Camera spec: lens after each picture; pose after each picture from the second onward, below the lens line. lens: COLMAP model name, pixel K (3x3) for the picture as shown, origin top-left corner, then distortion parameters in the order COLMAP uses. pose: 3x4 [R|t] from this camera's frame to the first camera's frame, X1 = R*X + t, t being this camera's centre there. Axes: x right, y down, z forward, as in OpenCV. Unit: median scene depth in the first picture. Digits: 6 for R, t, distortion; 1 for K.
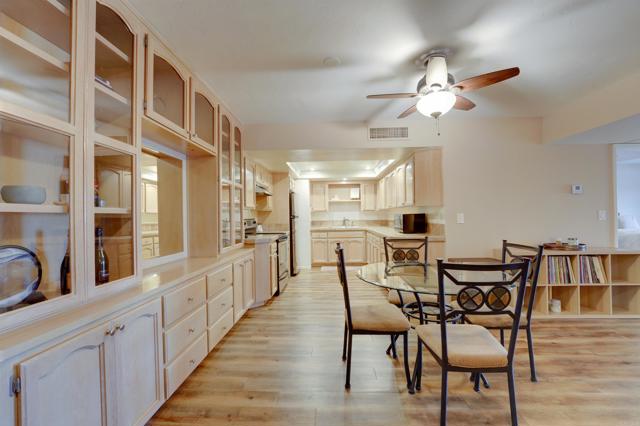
lens RADIAL K [[261.3, 0, 320.0], [0, 261.3, 214.7], [0, 0, 1]] dist [-0.025868, 0.000180]
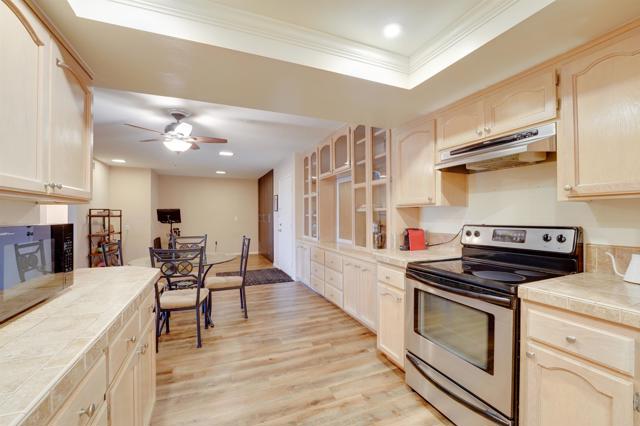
lens RADIAL K [[273.3, 0, 328.7], [0, 273.3, 213.3], [0, 0, 1]] dist [-0.031853, -0.000053]
pose [[-0.896035, 0.014080, -0.443761, 0.215215], [0.017088, 0.999850, -0.002779, -0.007987], [0.443655, -0.010073, -0.896141, 1.620808]]
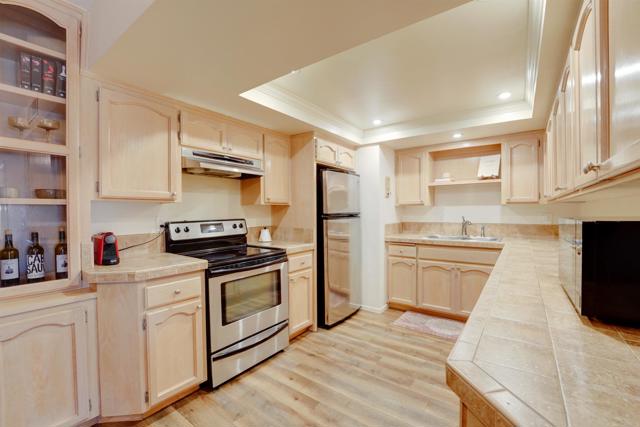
lens RADIAL K [[273.3, 0, 328.7], [0, 273.3, 213.8], [0, 0, 1]] dist [-0.031853, -0.000053]
pose [[0.839435, 0.013827, -0.543284, 0.305857], [-0.003038, 0.999780, 0.020752, -0.011542], [0.543452, -0.015770, 0.839292, 0.851322]]
